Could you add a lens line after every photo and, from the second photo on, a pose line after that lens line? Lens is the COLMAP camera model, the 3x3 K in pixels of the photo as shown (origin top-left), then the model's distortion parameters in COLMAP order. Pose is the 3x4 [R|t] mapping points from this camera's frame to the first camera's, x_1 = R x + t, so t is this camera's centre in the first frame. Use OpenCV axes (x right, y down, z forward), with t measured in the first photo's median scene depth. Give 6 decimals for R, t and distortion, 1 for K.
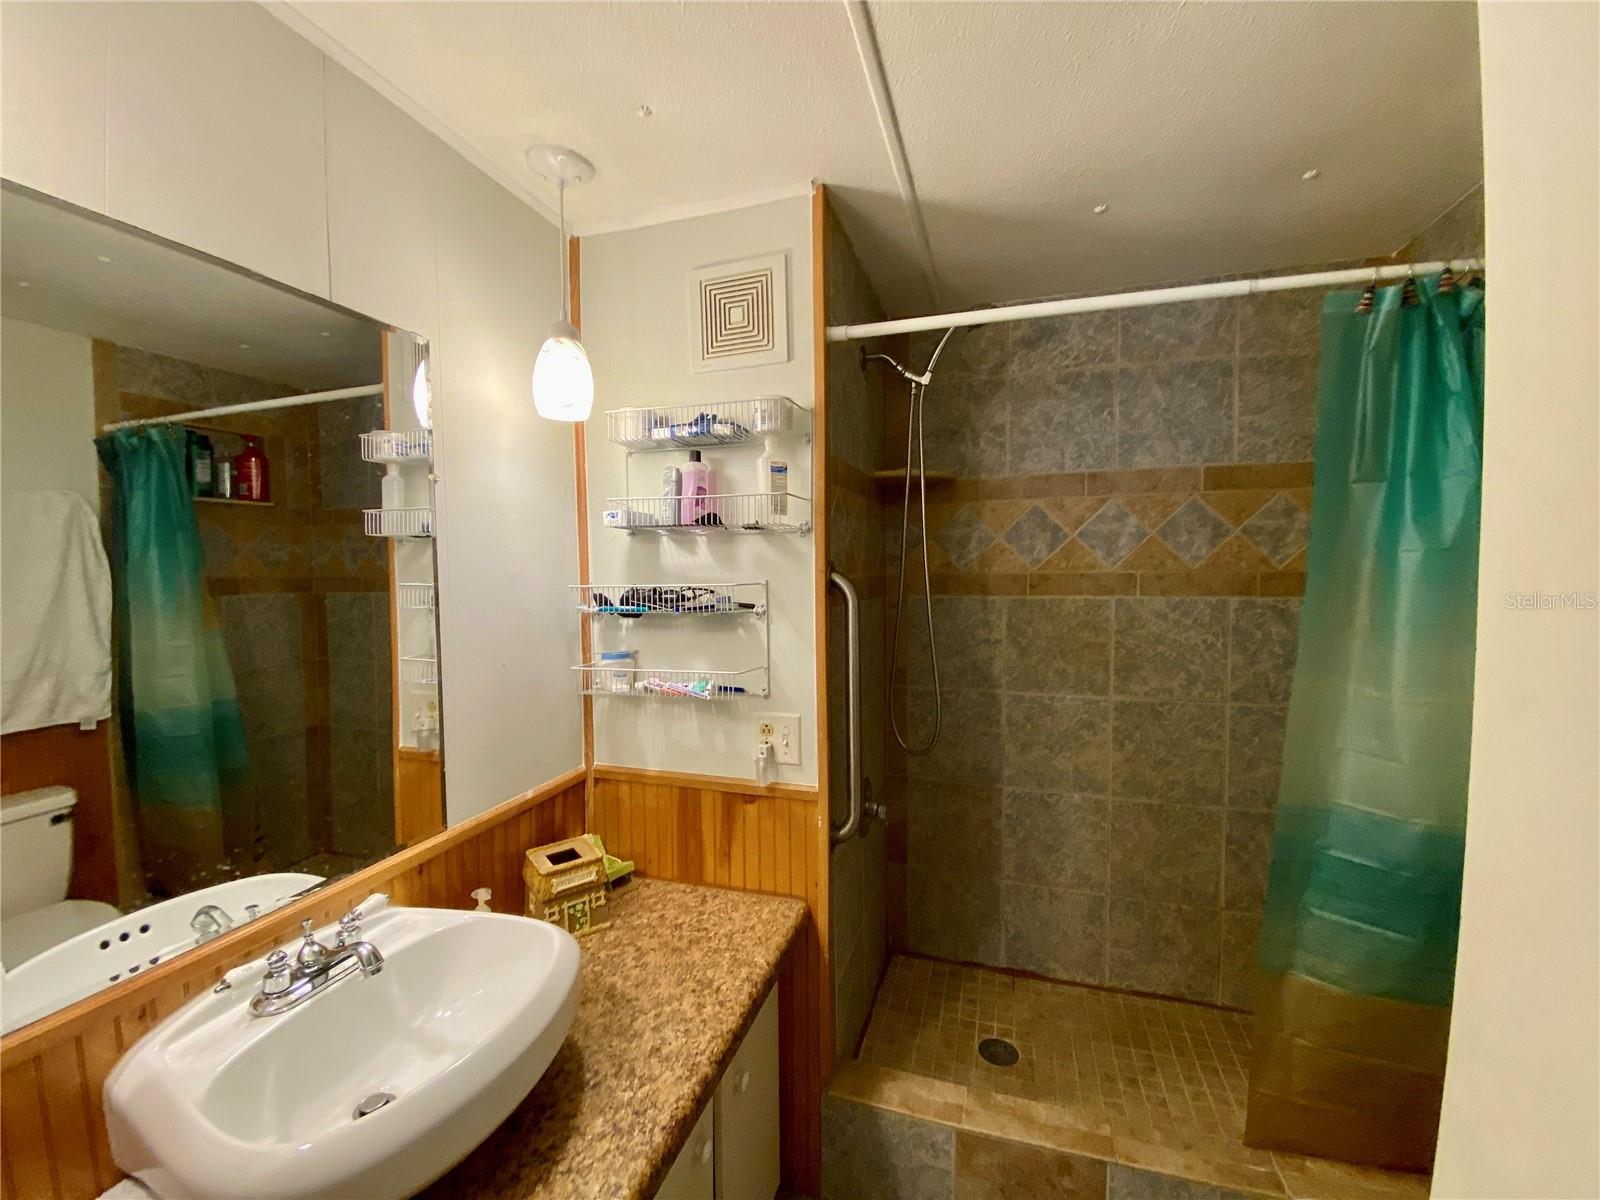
lens RADIAL K [[636.7, 0, 800.2], [0, 636.7, 600.2], [0, 0, 1]] dist [0.006458, -0.014904]
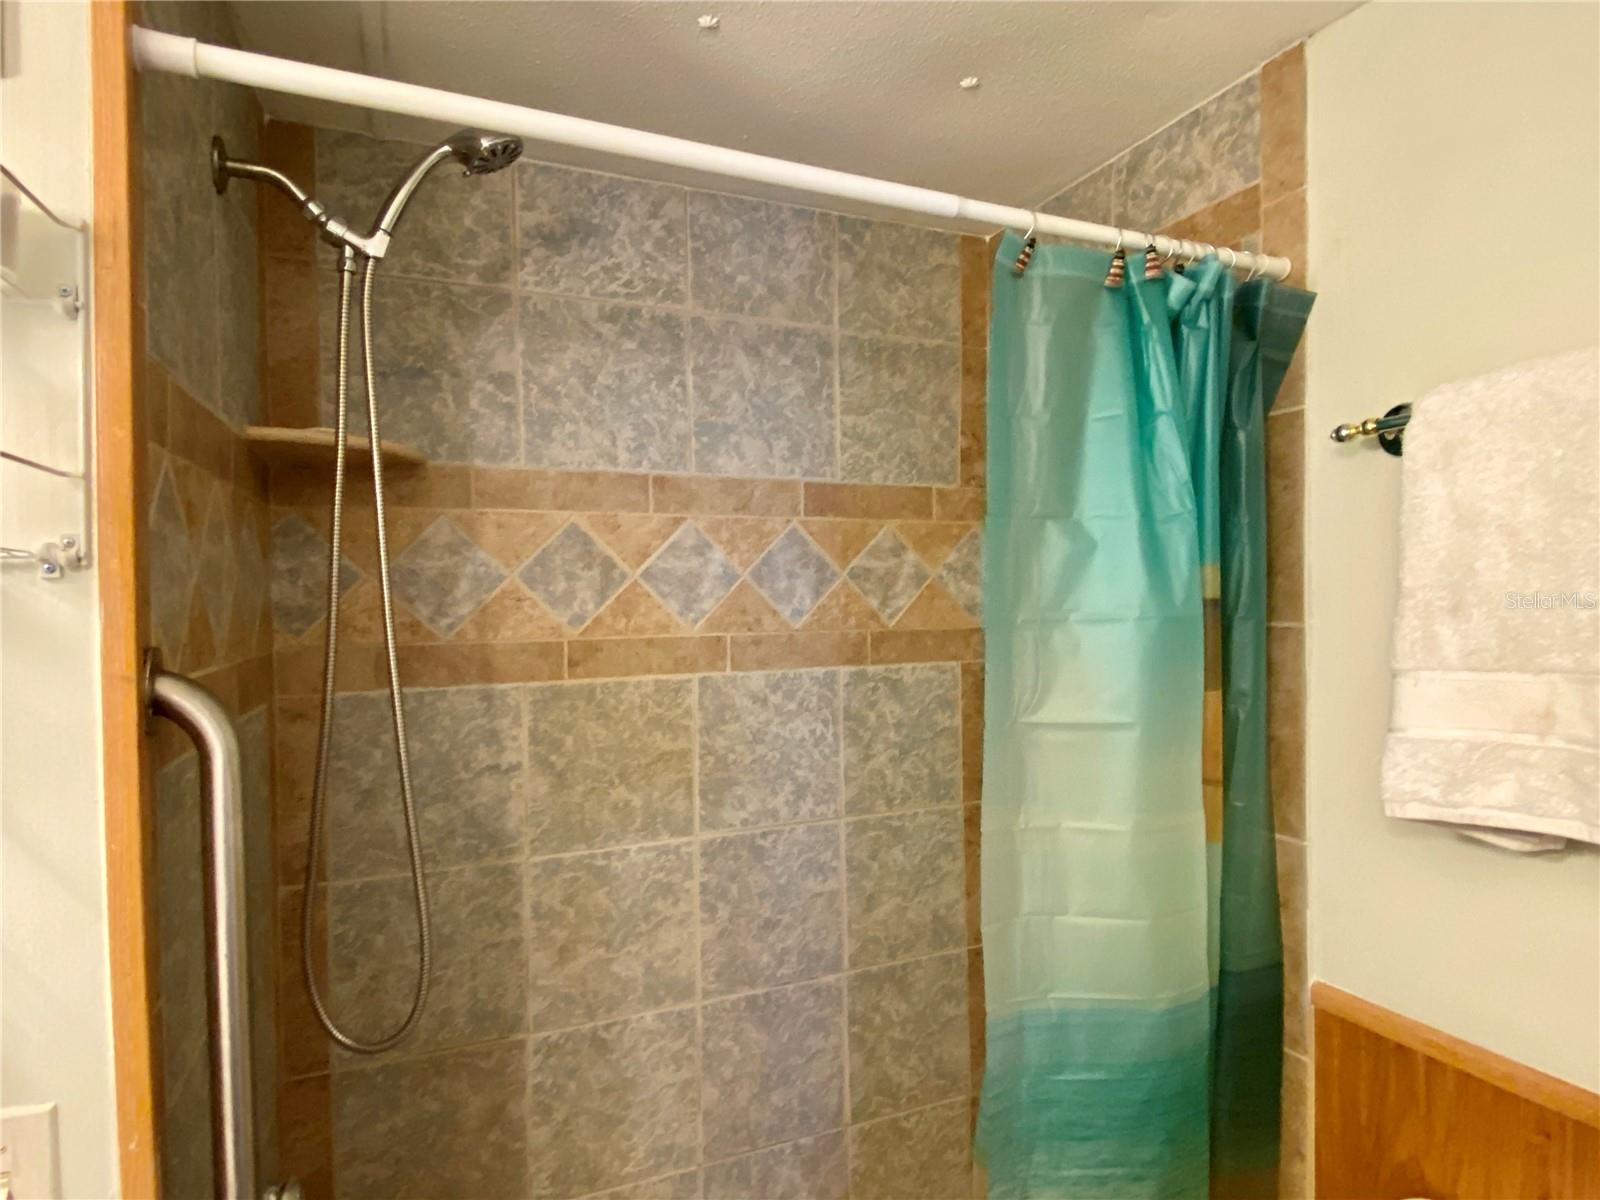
lens RADIAL K [[902.6, 0, 800.5], [0, 902.6, 609.6], [0, 0, 1]] dist [0.044314, -0.015139]
pose [[0.753906, -0.007161, 0.656944, -0.014275], [0.036027, 0.998887, -0.030455, -0.038494], [-0.655994, 0.046628, 0.753324, 0.257548]]
